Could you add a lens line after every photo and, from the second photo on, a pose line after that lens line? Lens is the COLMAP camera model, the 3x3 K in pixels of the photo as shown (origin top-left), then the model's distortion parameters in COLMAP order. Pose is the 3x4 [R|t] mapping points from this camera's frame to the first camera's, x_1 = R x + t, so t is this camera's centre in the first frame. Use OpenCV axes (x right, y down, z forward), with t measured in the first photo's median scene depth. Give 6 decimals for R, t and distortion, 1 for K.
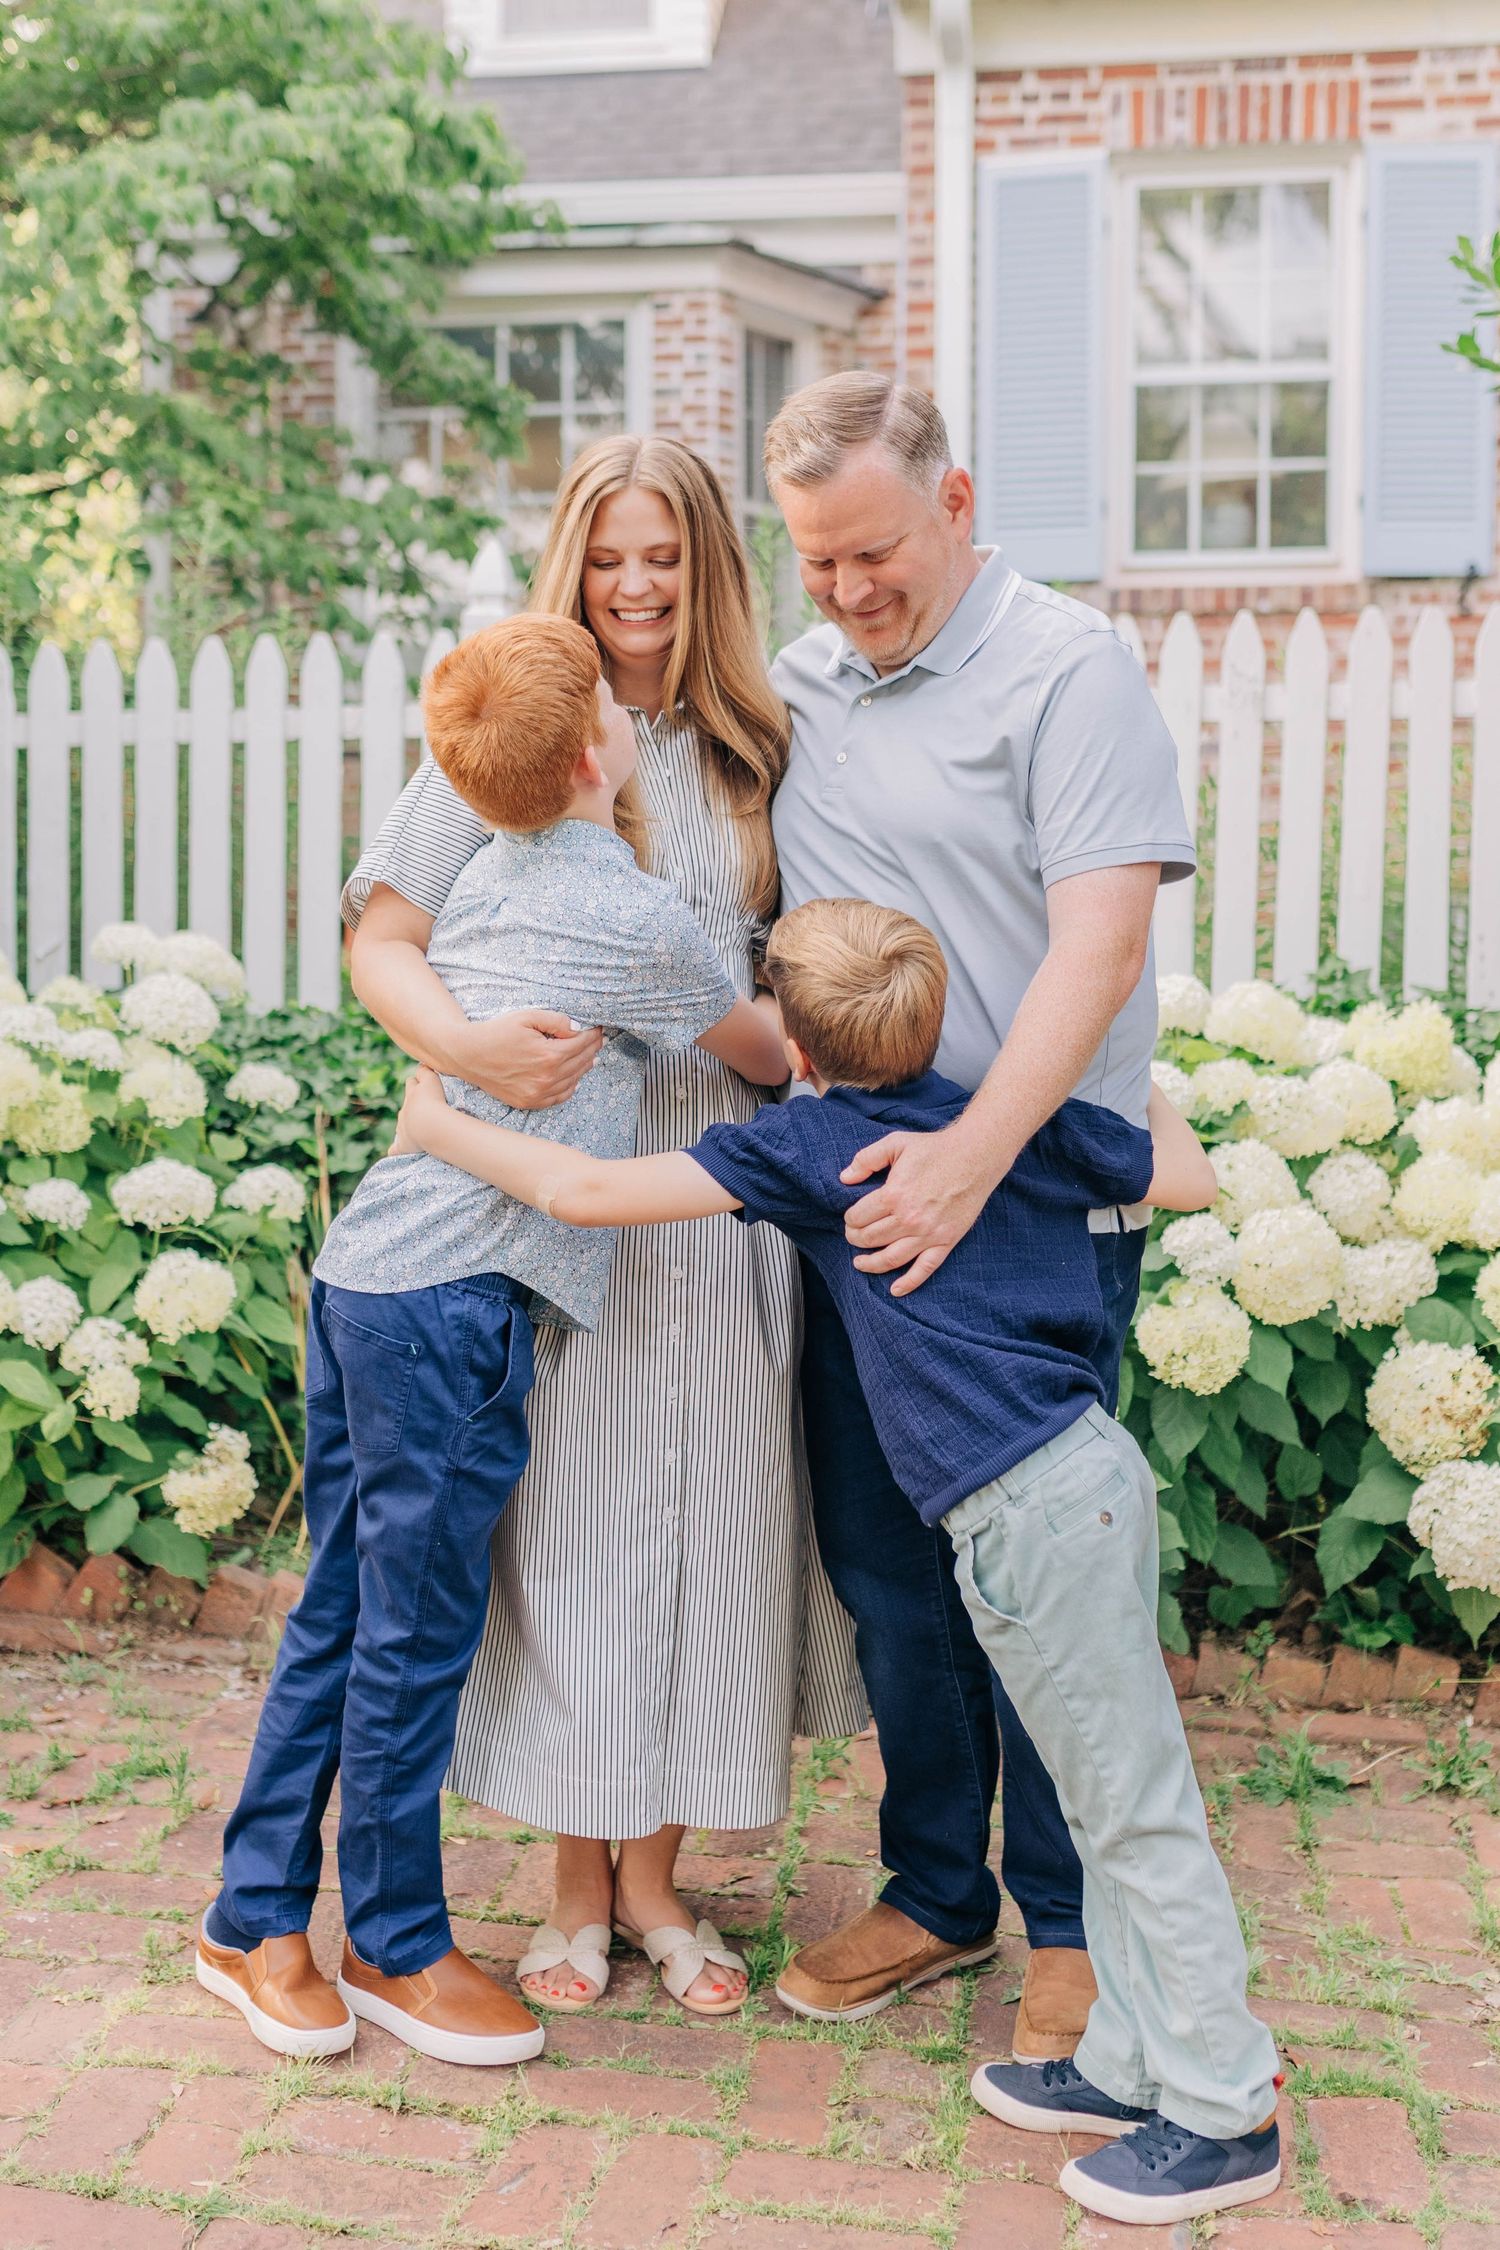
lens RADIAL K [[2886.8, 0, 676.9], [0, 2886.8, 1089.9], [0, 0, 1]] dist [-0.008896, 0.000000]
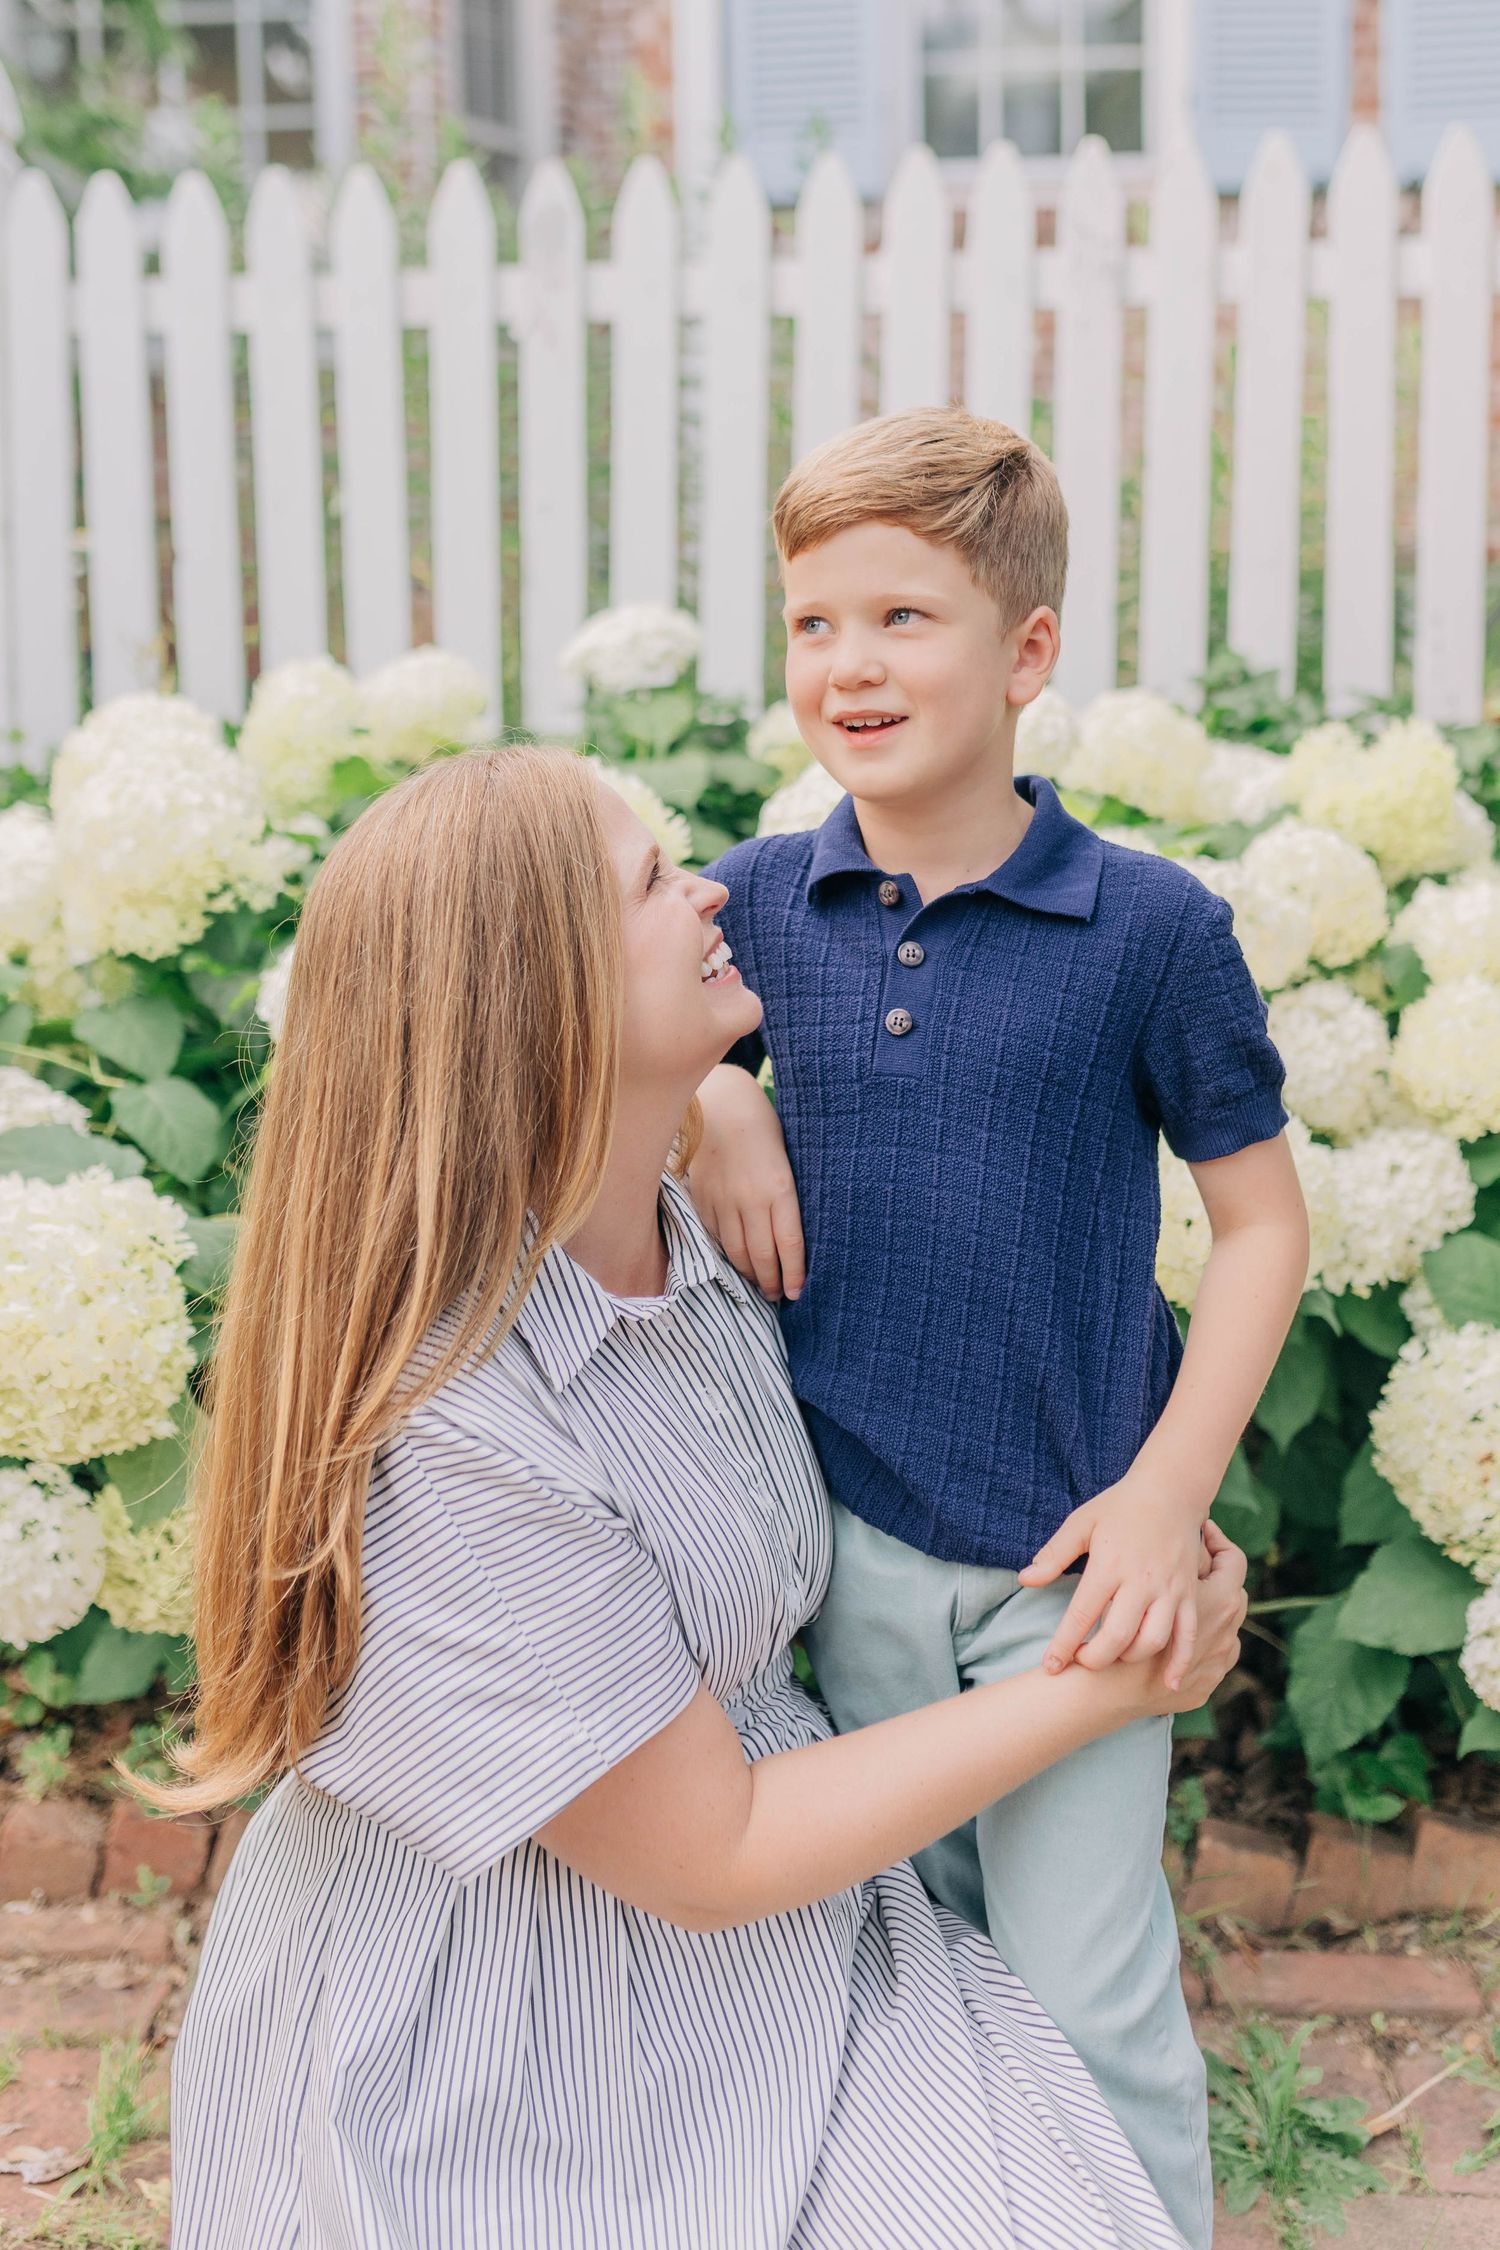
lens RADIAL K [[2620.7, 0, 748.1], [0, 2620.7, 962.0], [0, 0, 1]] dist [-0.006462, 0.000000]
pose [[0.995444, -0.029049, 0.090818, 0.067709], [0.023029, 0.997511, 0.066642, -0.020767], [-0.092528, -0.064247, 0.993635, 0.473479]]
